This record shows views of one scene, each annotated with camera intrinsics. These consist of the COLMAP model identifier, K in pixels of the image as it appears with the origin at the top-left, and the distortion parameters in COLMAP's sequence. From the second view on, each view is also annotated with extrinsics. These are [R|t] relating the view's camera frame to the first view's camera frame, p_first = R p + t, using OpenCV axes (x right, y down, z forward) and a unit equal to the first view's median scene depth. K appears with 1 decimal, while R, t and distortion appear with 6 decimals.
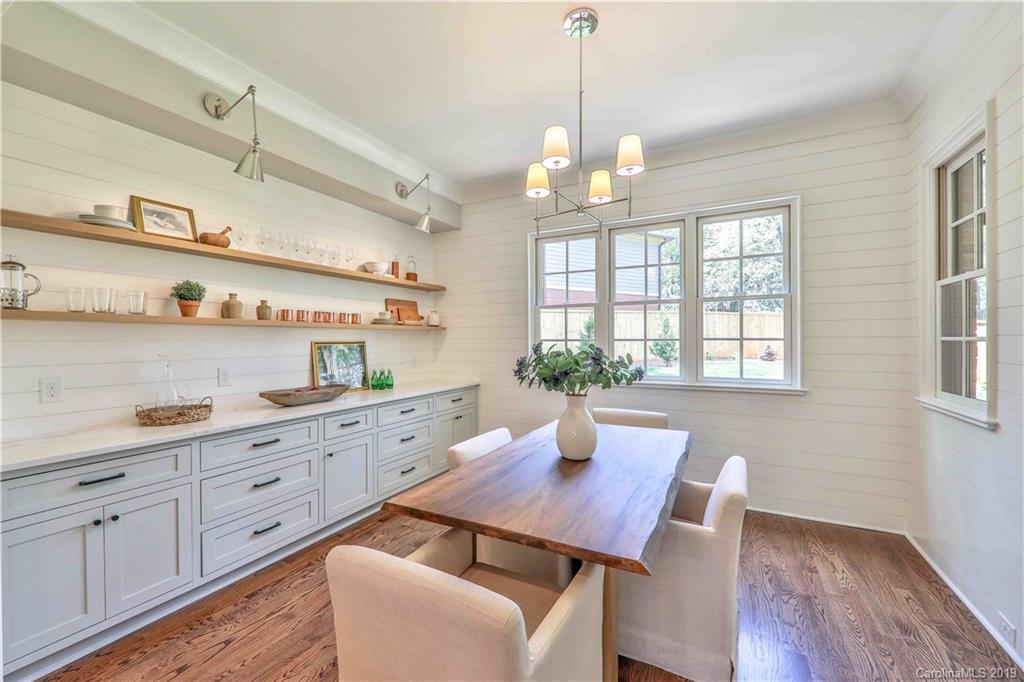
lens RADIAL K [[410.8, 0, 512.0], [0, 410.8, 341.0], [0, 0, 1]] dist [0.001010, -0.000417]
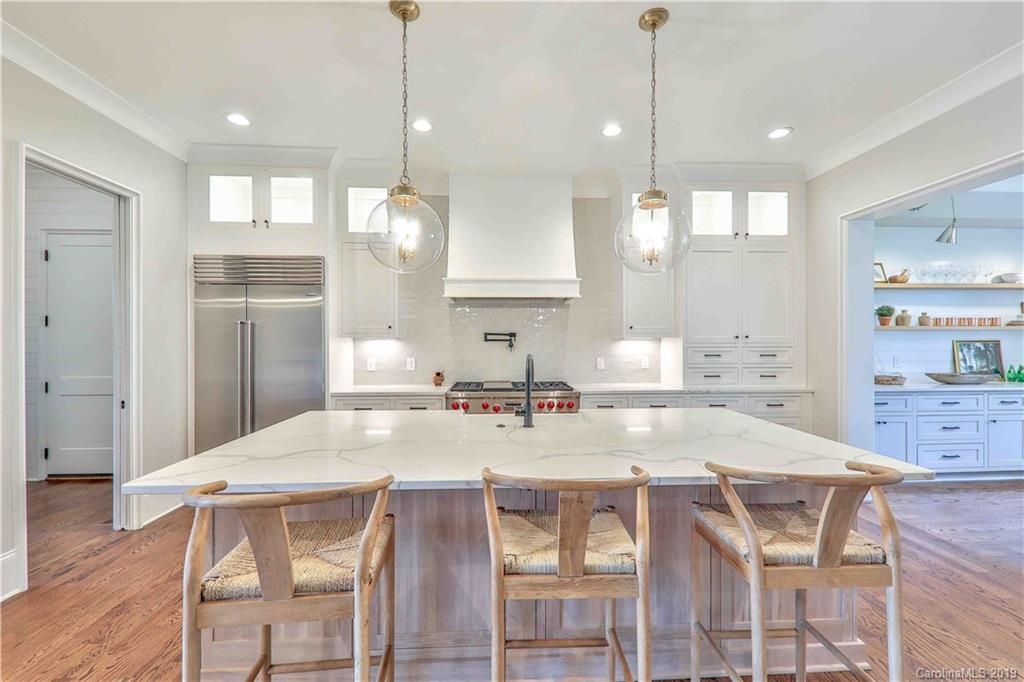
lens RADIAL K [[410.8, 0, 512.0], [0, 410.8, 341.0], [0, 0, 1]] dist [0.001010, -0.000417]
pose [[0.515698, 0.004322, -0.856759, -0.080302], [-0.003152, 0.999990, 0.003147, 0.004309], [0.856764, 0.001078, 0.515707, -1.001166]]
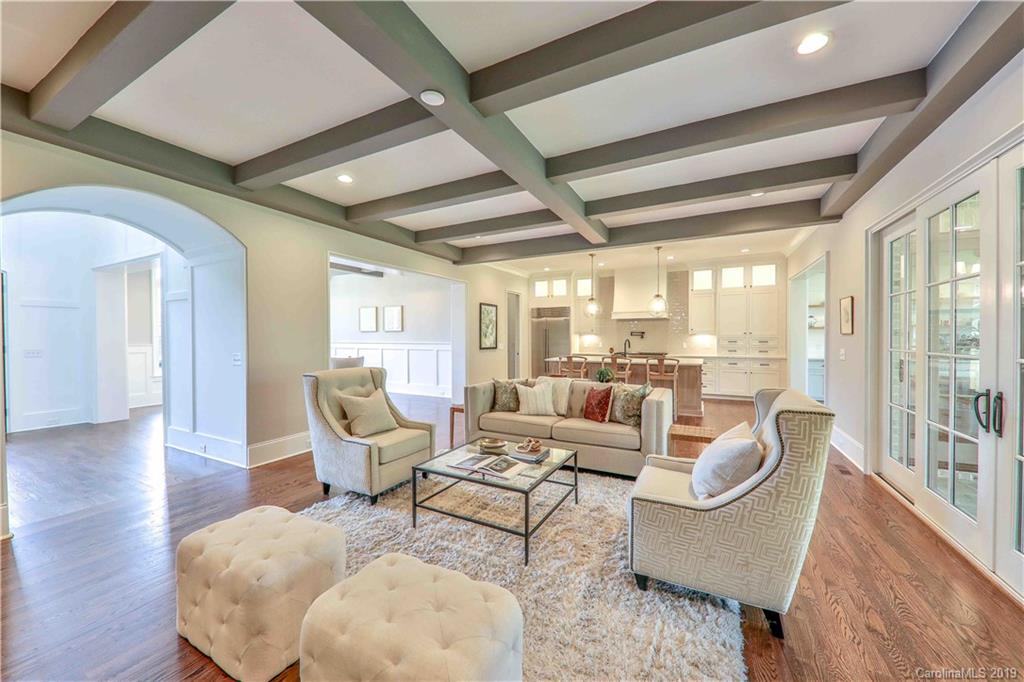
lens RADIAL K [[367.3, 0, 512.0], [0, 367.3, 341.0], [0, 0, 1]] dist [-0.010807, -0.000004]
pose [[0.000135, 0.015997, -0.999872, 1.596955], [-0.000647, 0.999872, 0.015997, 0.006521], [1.000000, 0.000645, 0.000145, -1.318645]]
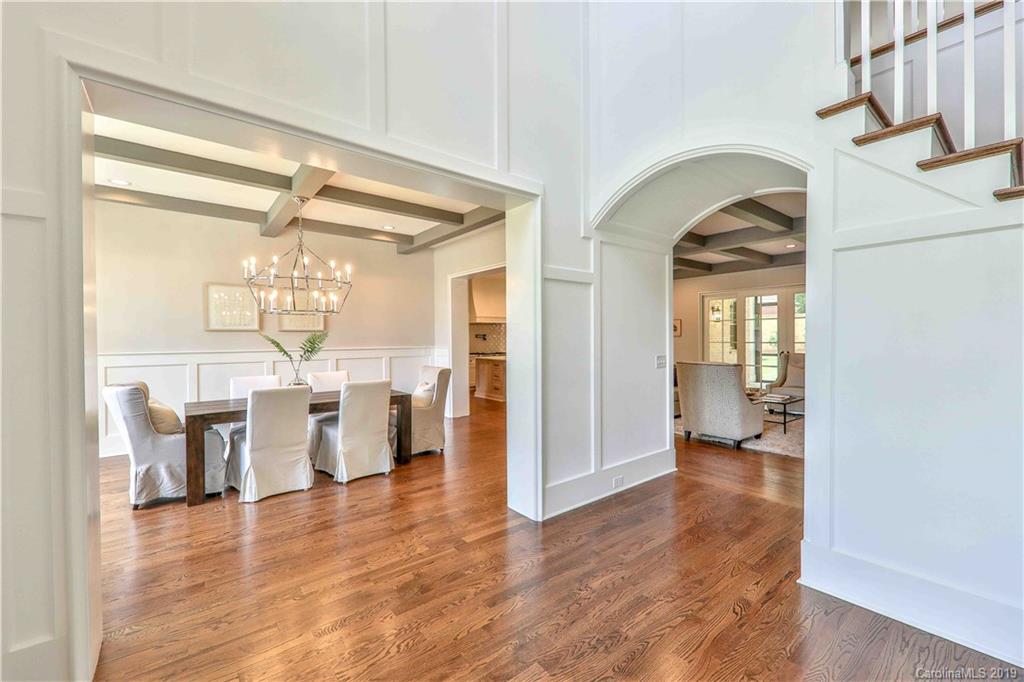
lens RADIAL K [[420.9, 0, 512.0], [0, 420.9, 341.0], [0, 0, 1]] dist [0.020080, -0.008104]
pose [[0.916123, 0.002828, -0.400887, 0.481473], [0.000645, 0.999963, 0.008527, 0.006569], [0.400897, -0.008071, 0.916088, -3.610560]]
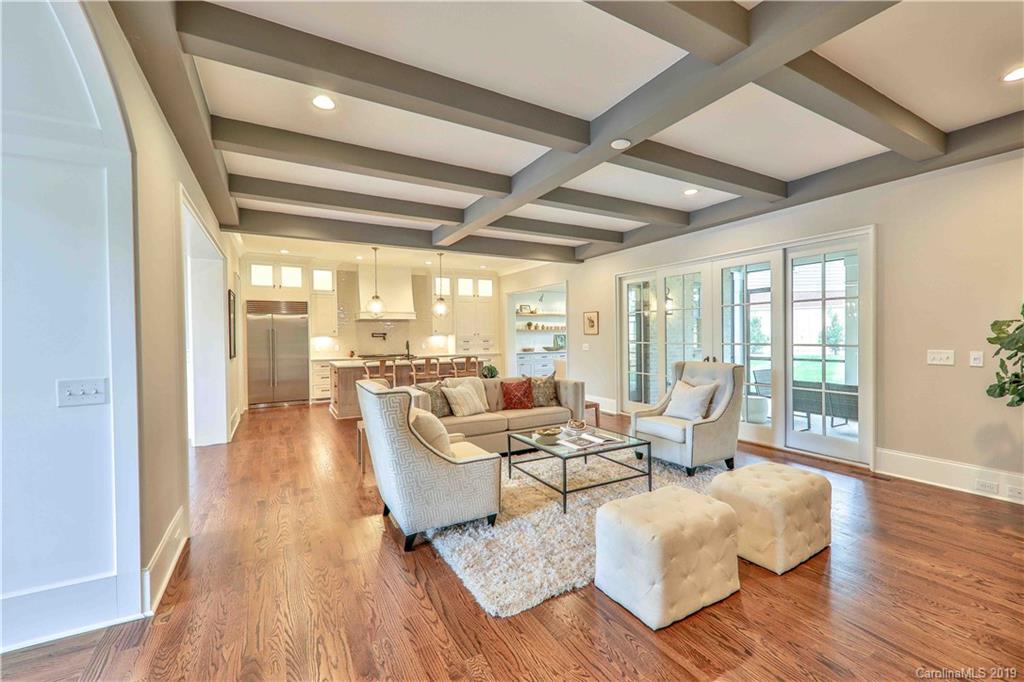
lens RADIAL K [[413.7, 0, 512.0], [0, 413.7, 341.0], [0, 0, 1]] dist [0.007669, -0.000039]
pose [[0.843376, 0.000369, -0.537324, 1.220457], [0.007228, 0.999901, 0.012032, 0.009530], [0.537276, -0.014031, 0.843290, -2.393971]]
